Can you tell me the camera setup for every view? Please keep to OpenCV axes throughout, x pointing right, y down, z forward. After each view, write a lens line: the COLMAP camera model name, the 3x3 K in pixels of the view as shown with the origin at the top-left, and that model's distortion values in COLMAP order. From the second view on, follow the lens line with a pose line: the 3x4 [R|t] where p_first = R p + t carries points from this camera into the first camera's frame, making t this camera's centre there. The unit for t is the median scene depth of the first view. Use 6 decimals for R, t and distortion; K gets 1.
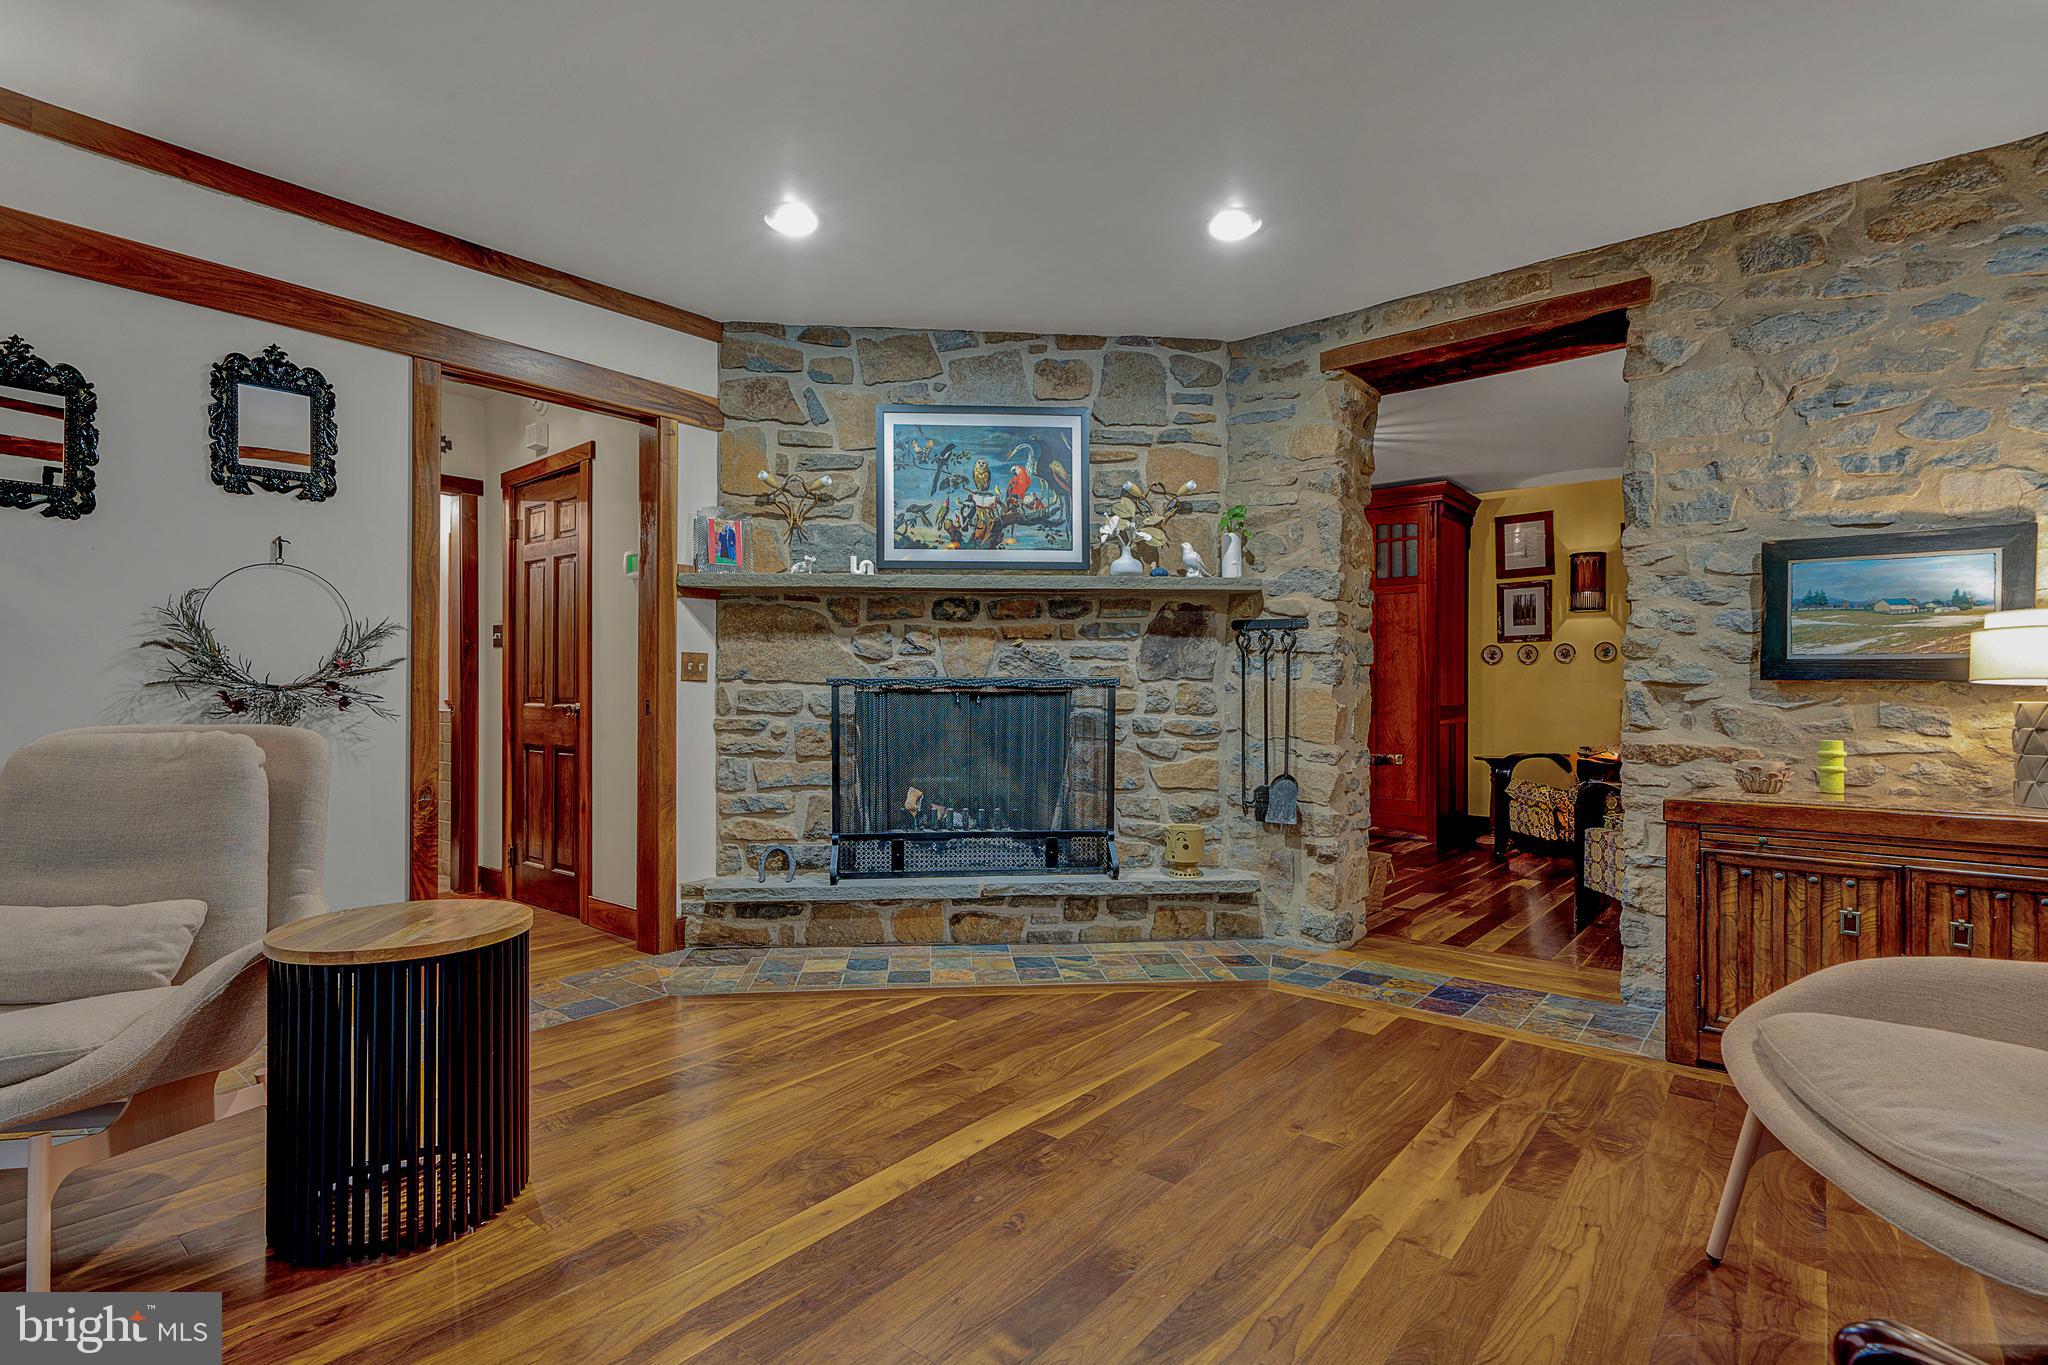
lens RADIAL K [[964.9, 0, 1036.5], [0, 964.9, 693.6], [0, 0, 1]] dist [-0.004783, 0.001573]
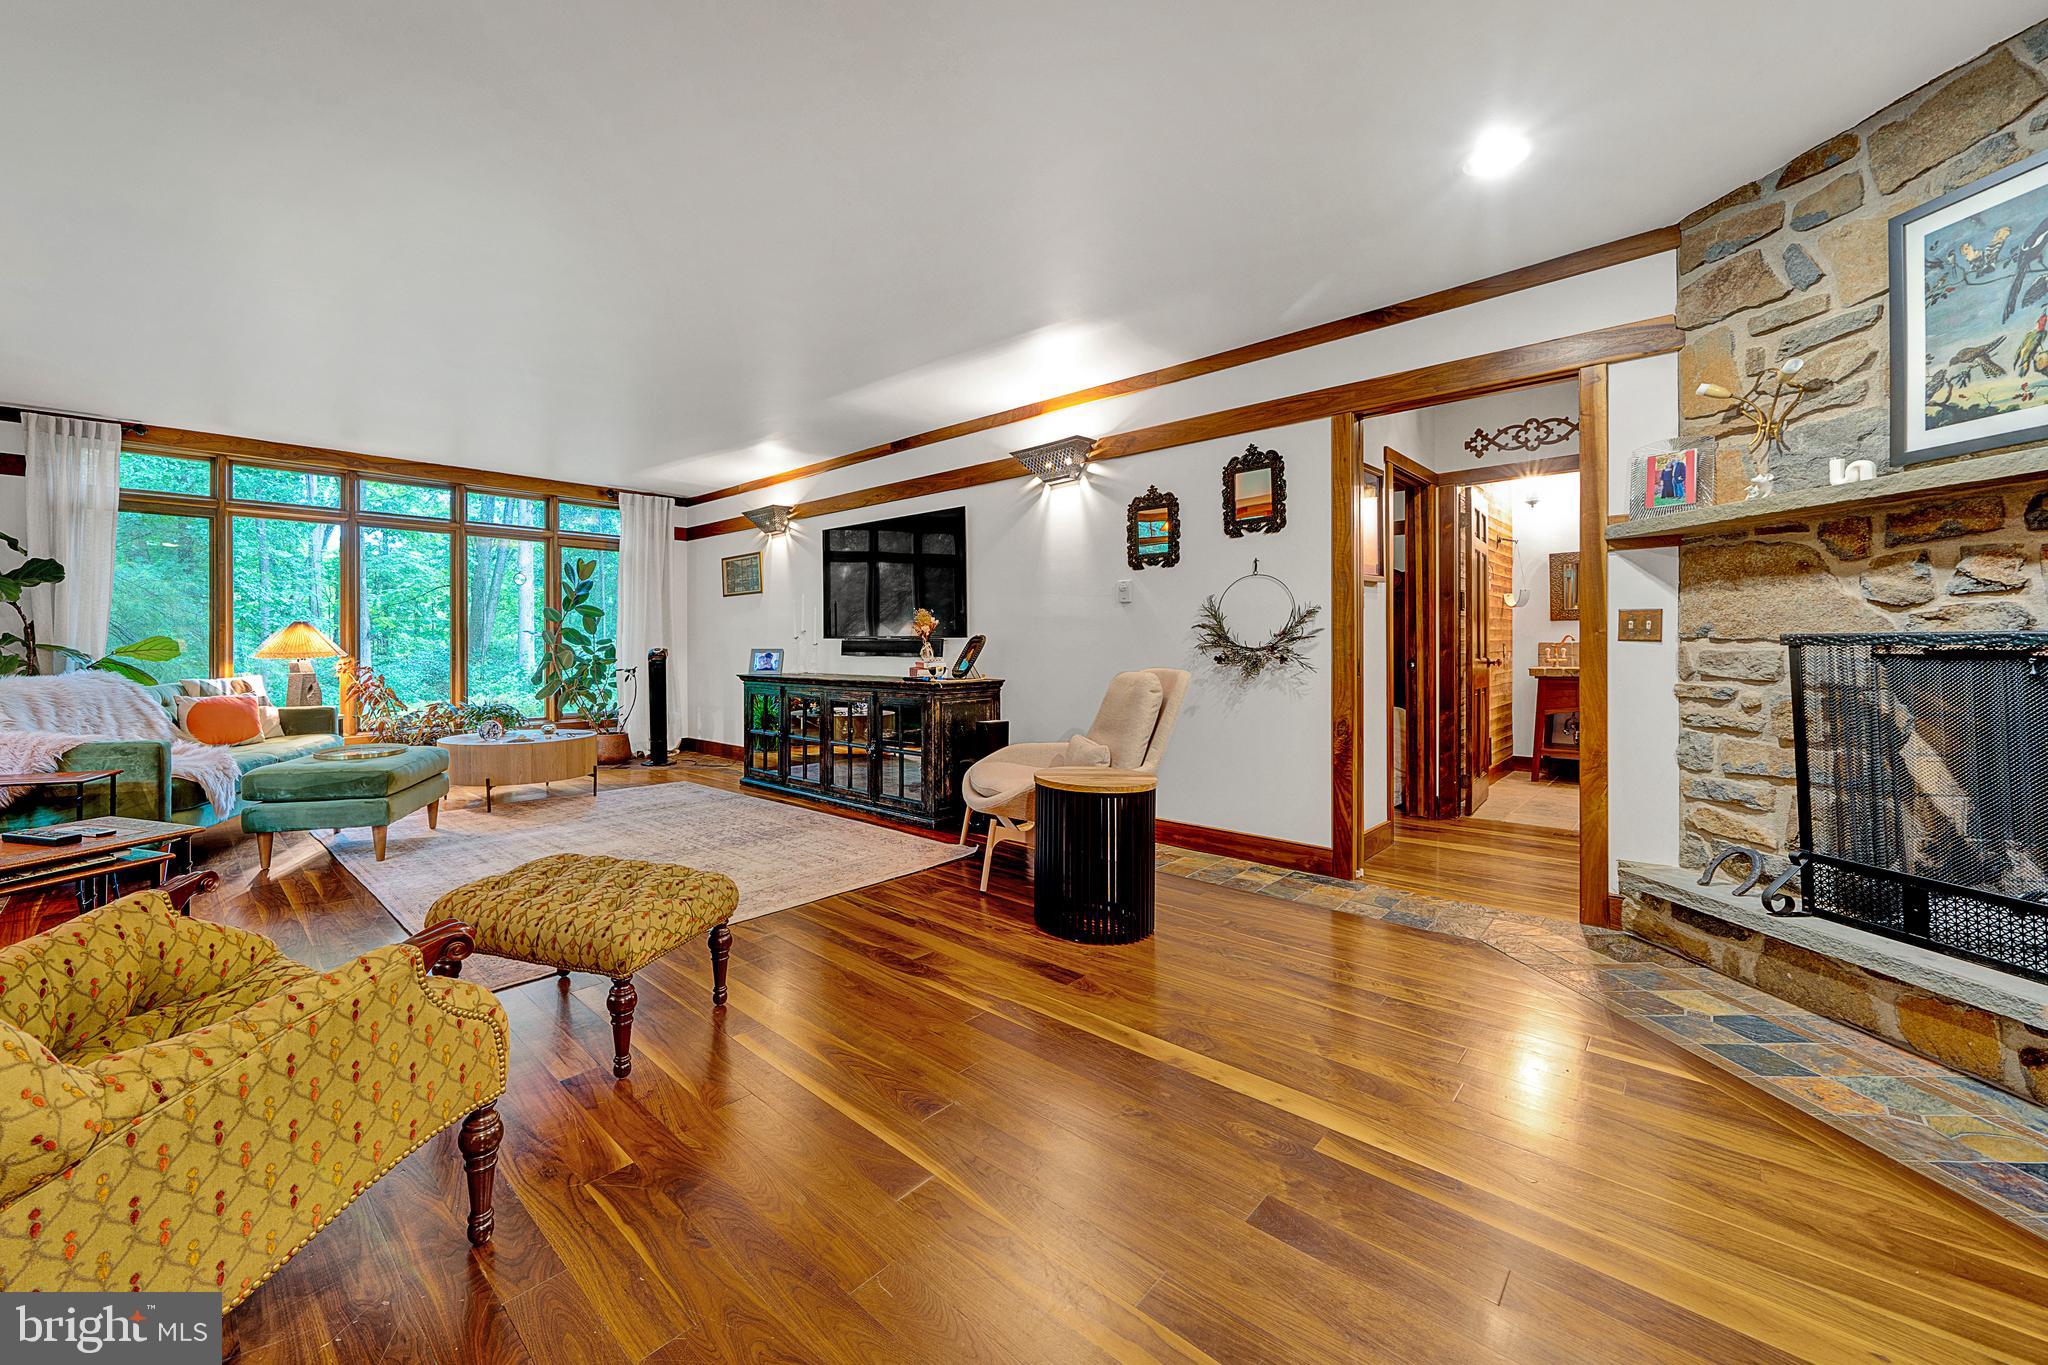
lens RADIAL K [[790.9, 0, 887.5], [0, 790.9, 641.9], [0, 0, 1]] dist [-0.003839, 0.000315]
pose [[-0.133085, -0.006080, -0.991086, 0.459577], [0.001428, 0.999979, -0.006326, -0.008117], [0.991104, -0.002257, -0.133073, 0.391427]]
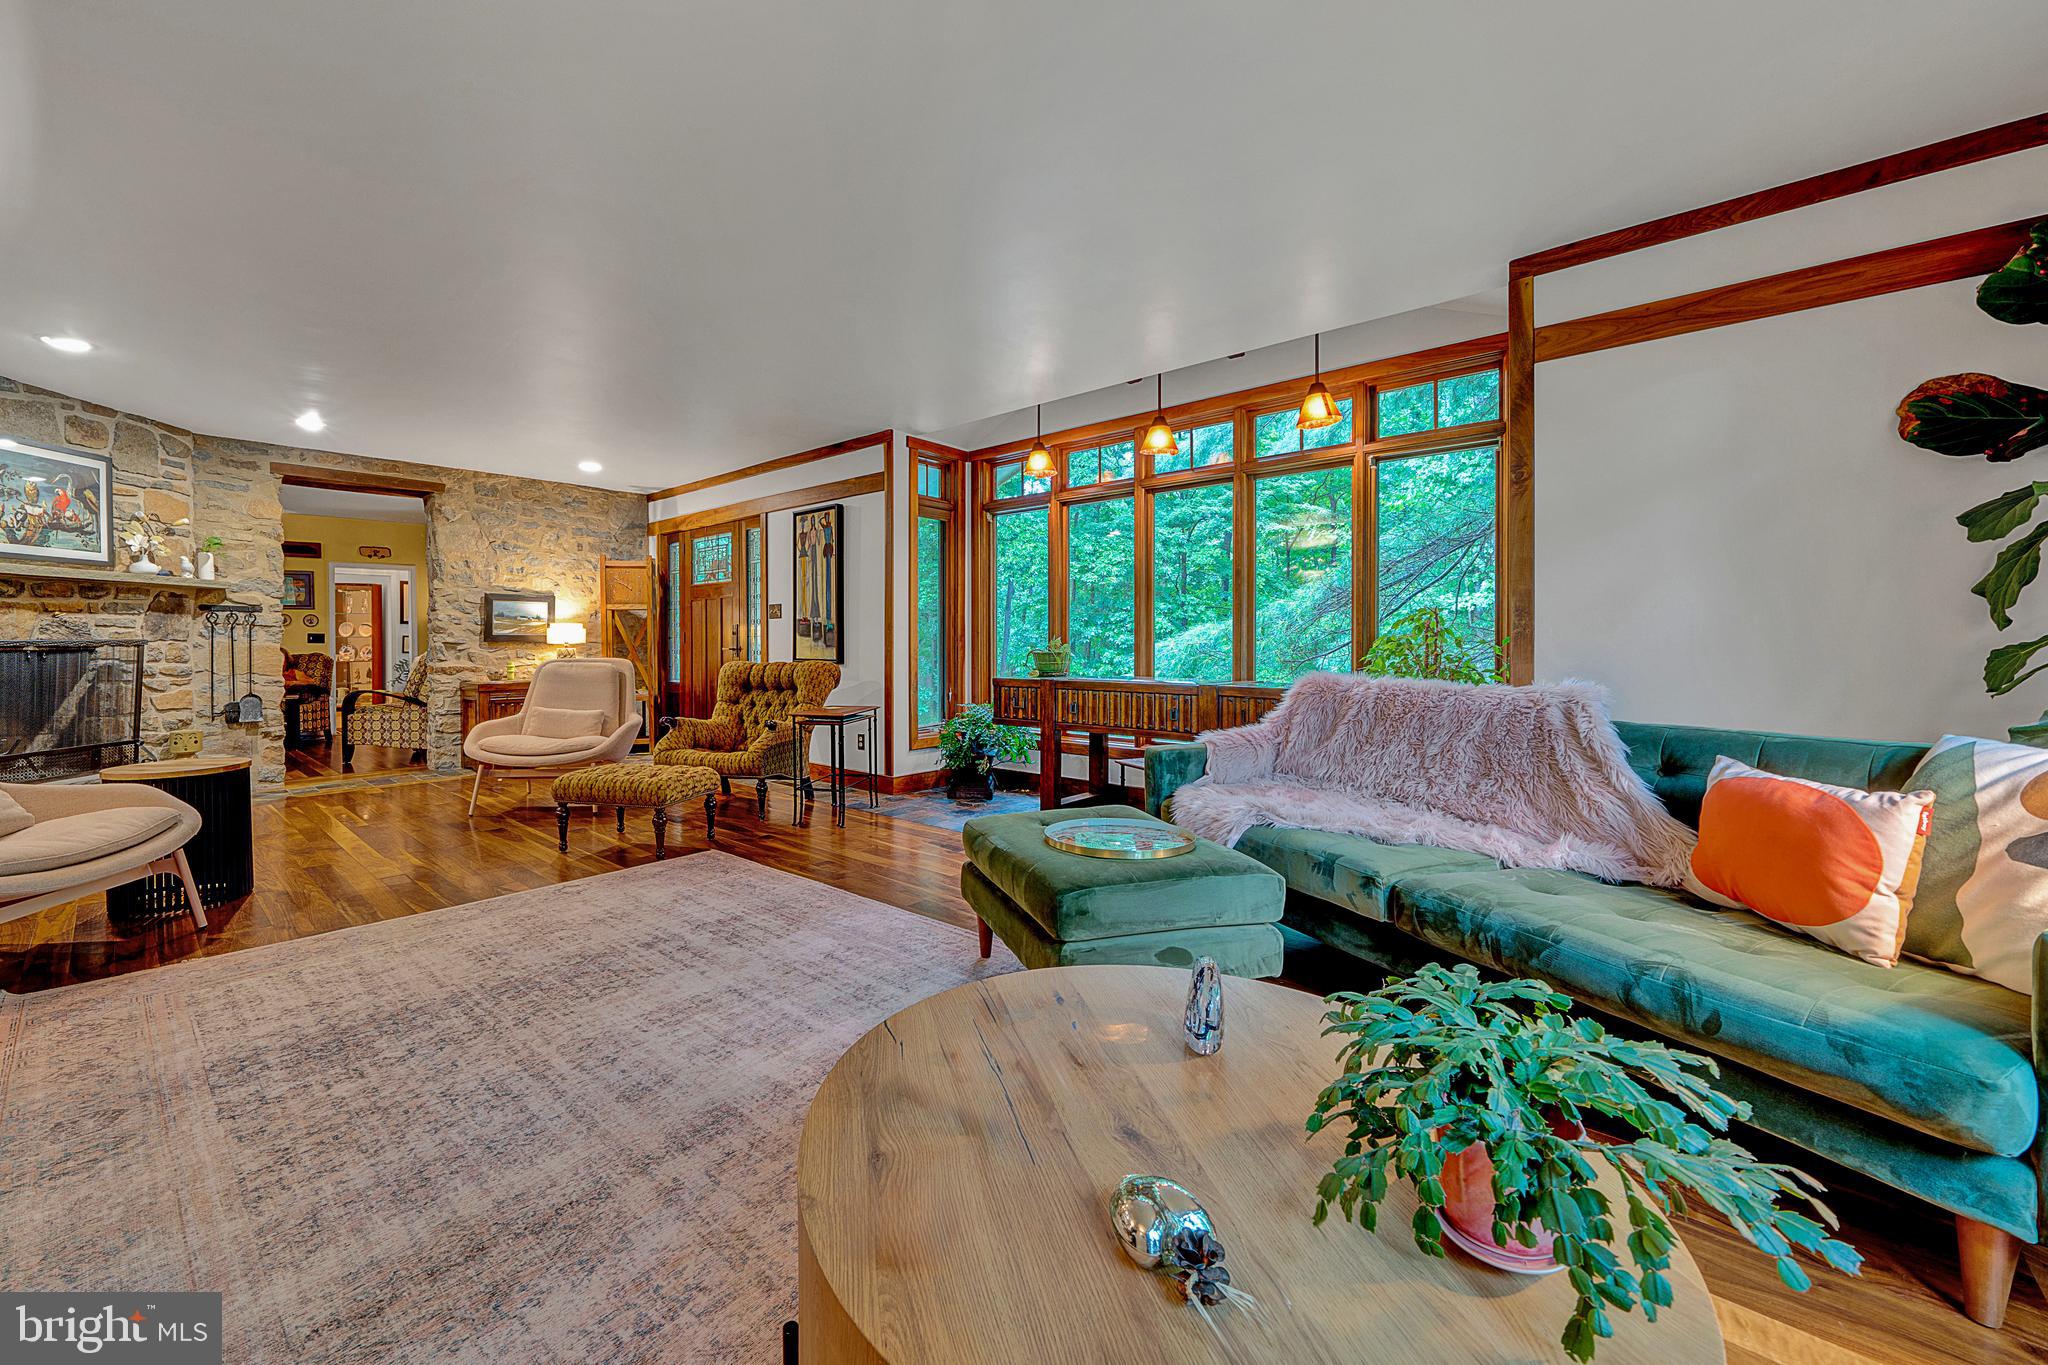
lens RADIAL K [[790.9, 0, 925.5], [0, 790.9, 645.2], [0, 0, 1]] dist [-0.003839, 0.000315]
pose [[0.083903, -0.008117, 0.996441, -1.075375], [0.003195, 0.999964, 0.007877, -0.013669], [-0.996469, 0.002523, 0.083925, -0.357388]]
